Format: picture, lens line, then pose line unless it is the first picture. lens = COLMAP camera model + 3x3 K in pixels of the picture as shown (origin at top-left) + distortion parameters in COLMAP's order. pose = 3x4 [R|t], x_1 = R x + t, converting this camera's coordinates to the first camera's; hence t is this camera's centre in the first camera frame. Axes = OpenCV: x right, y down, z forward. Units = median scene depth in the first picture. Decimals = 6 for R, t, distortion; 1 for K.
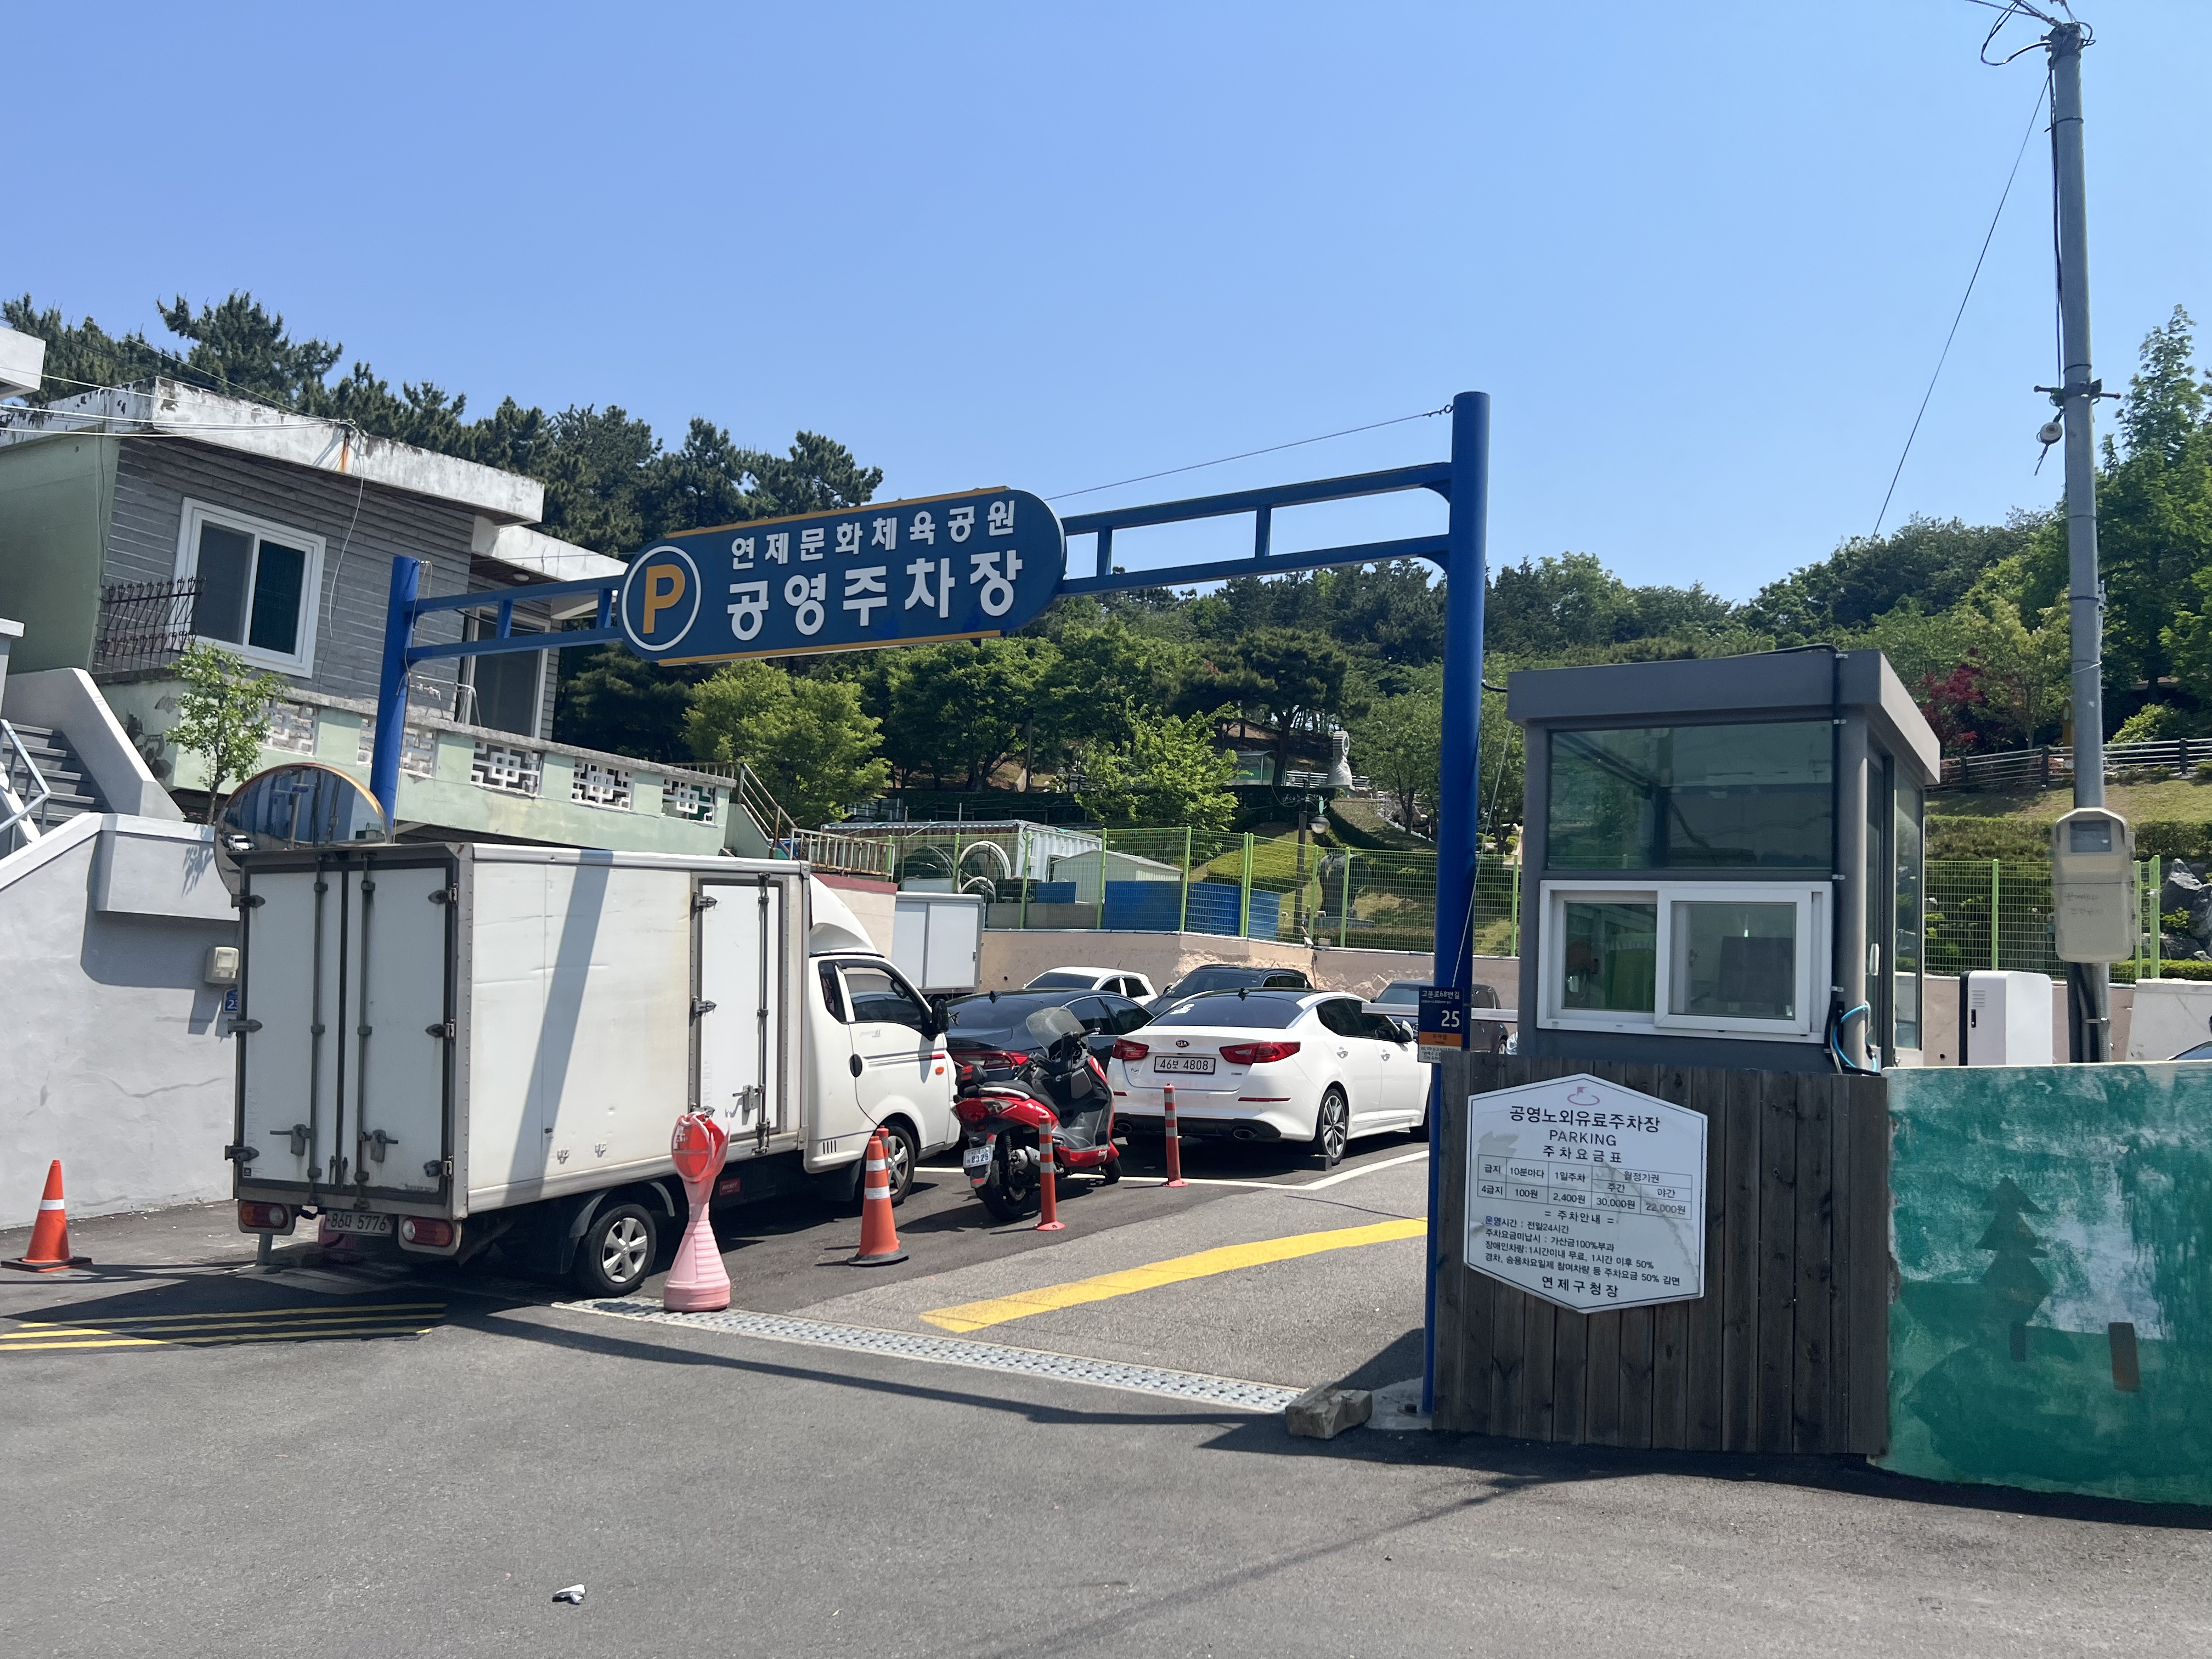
lens RADIAL K [[1689.6, 0, 1132.1], [0, 1689.6, 850.7], [0, 0, 1]] dist [0.096570, -0.134695]
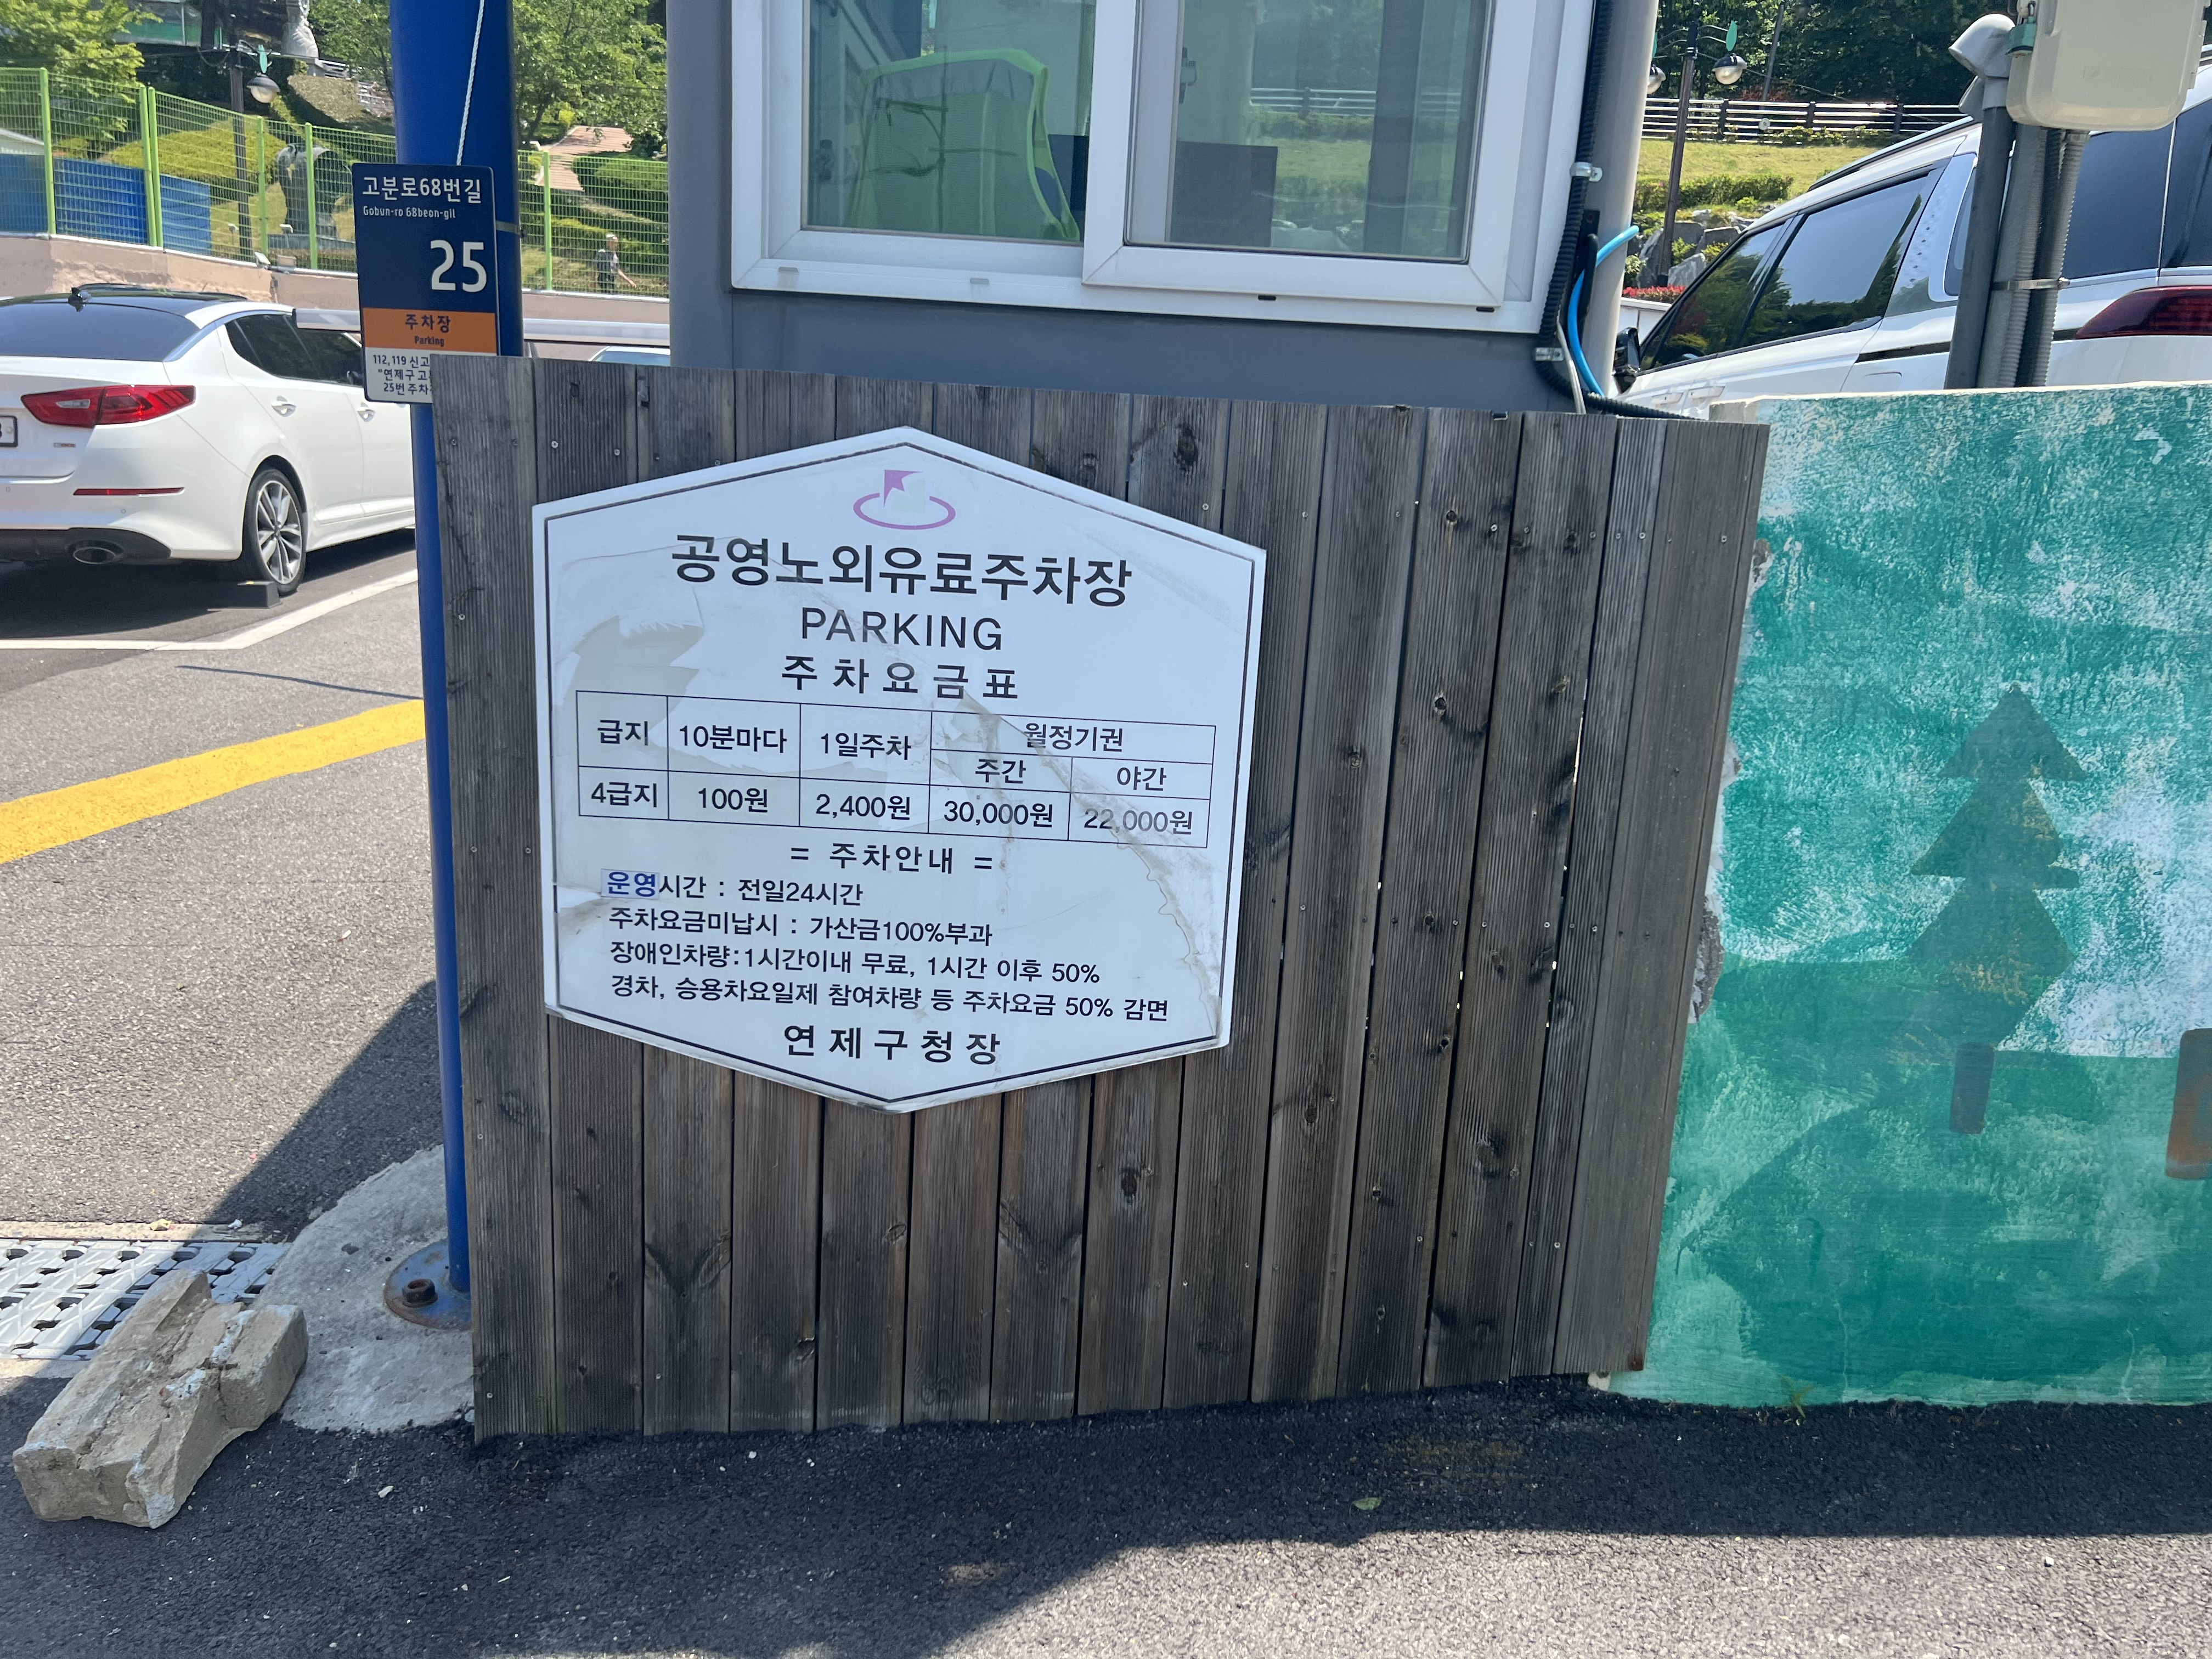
lens RADIAL K [[1689.6, 0, 1132.1], [0, 1689.6, 850.7], [0, 0, 1]] dist [0.096570, -0.134695]
pose [[0.858716, -0.126724, 0.496535, 0.137339], [-0.058488, 0.938373, 0.340639, 0.096626], [-0.509103, -0.321554, 0.798384, 0.716352]]
